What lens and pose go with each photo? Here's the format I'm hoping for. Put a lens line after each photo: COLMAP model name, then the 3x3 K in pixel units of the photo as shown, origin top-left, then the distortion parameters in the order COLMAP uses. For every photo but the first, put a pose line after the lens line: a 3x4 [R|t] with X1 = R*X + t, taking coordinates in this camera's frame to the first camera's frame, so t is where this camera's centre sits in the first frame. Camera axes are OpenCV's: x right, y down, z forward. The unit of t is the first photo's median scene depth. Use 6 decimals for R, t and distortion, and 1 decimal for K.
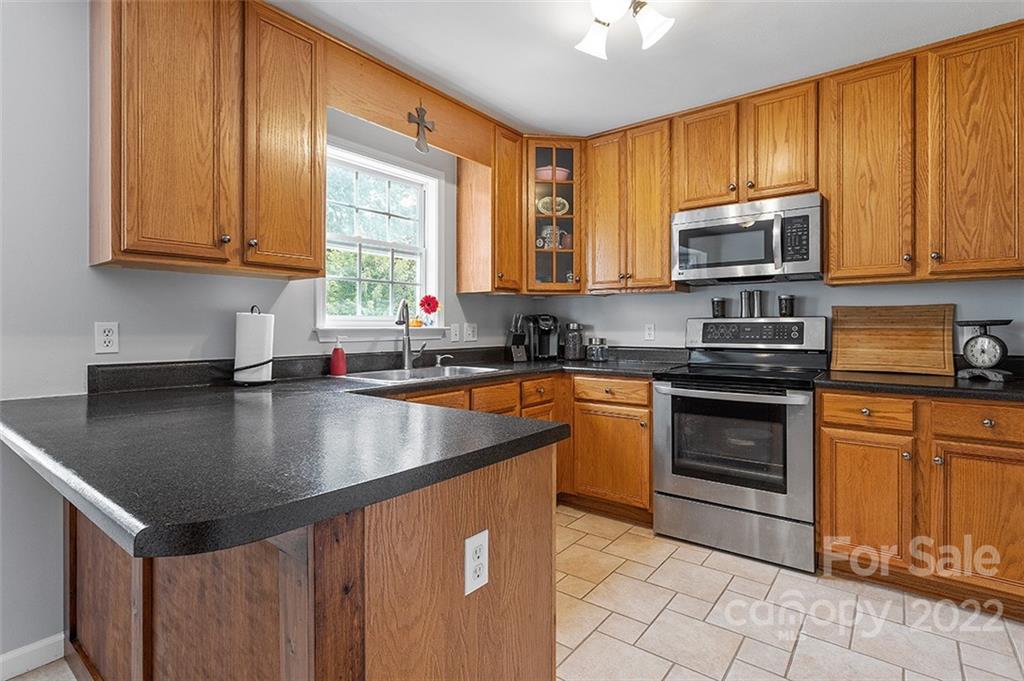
lens RADIAL K [[483.2, 0, 514.6], [0, 483.2, 329.7], [0, 0, 1]] dist [-0.014762, 0.000227]
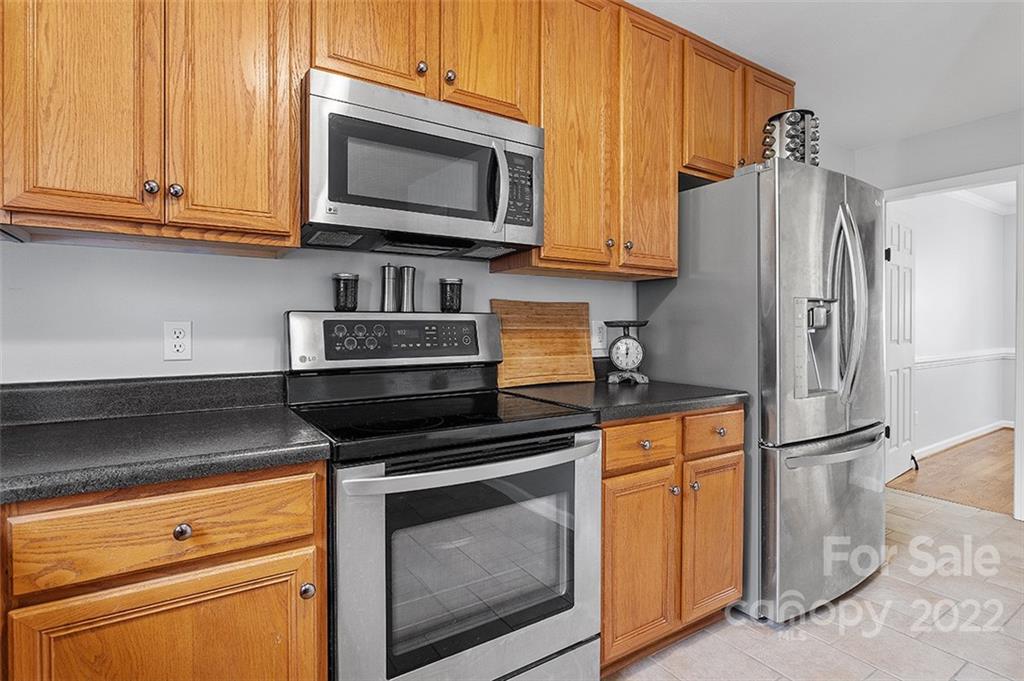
lens RADIAL K [[513.9, 0, 512.3], [0, 513.9, 329.0], [0, 0, 1]] dist [-0.015004, 0.000993]
pose [[0.328770, -0.004822, 0.944398, -0.055577], [0.005643, 0.999979, 0.003142, -0.006762], [-0.944393, 0.004296, 0.328790, 0.748169]]
